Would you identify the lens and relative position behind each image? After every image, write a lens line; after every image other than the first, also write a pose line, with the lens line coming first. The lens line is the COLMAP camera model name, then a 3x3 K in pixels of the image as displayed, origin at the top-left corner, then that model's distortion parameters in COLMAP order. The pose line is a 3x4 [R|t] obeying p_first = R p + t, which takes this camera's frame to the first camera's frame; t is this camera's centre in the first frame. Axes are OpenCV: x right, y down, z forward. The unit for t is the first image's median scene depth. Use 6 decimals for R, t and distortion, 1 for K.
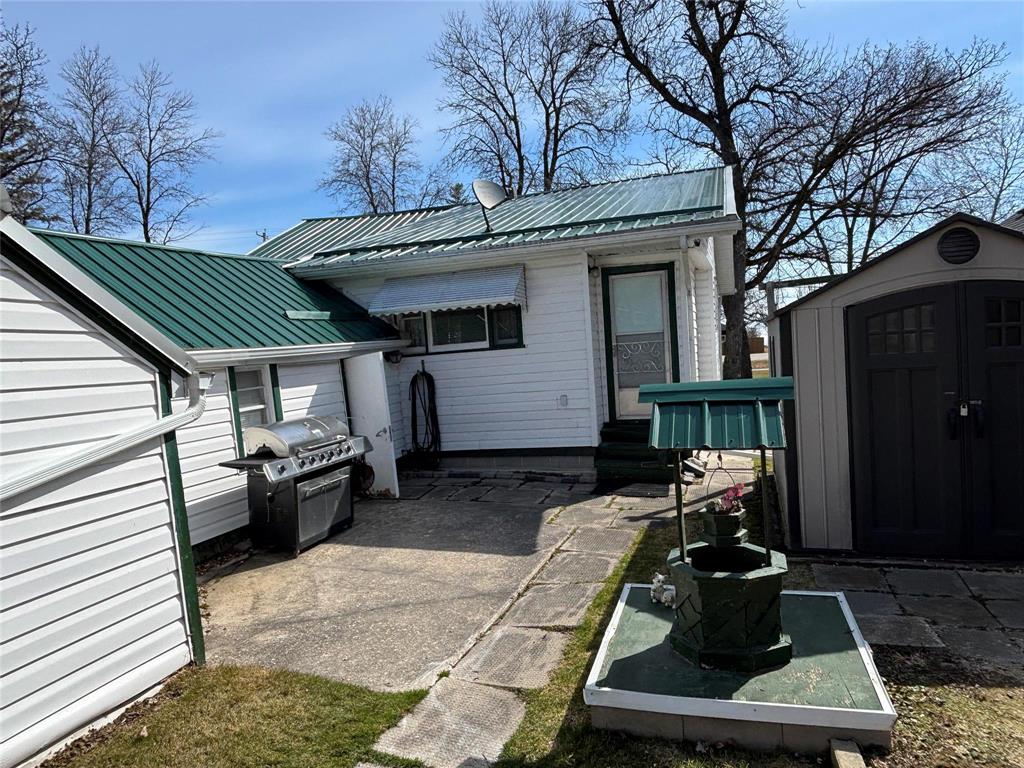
lens RADIAL K [[655.5, 0, 513.6], [0, 655.5, 382.0], [0, 0, 1]] dist [-0.006016, 0.000148]
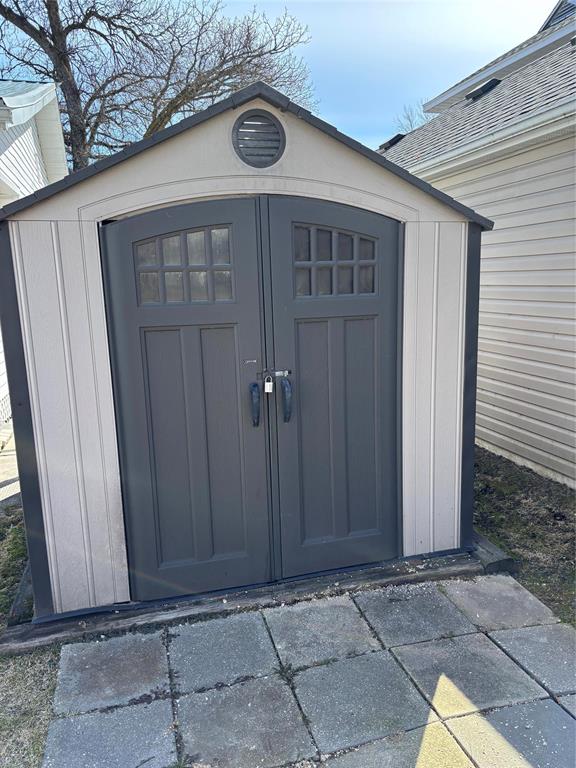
lens RADIAL K [[577.8, 0, 286.0], [0, 577.8, 385.7], [0, 0, 1]] dist [0.041237, -0.056546]
pose [[0.820071, -0.061080, 0.568993, 0.335814], [0.006297, 0.995191, 0.097756, -0.016192], [-0.572228, -0.076584, 0.816511, 0.461216]]
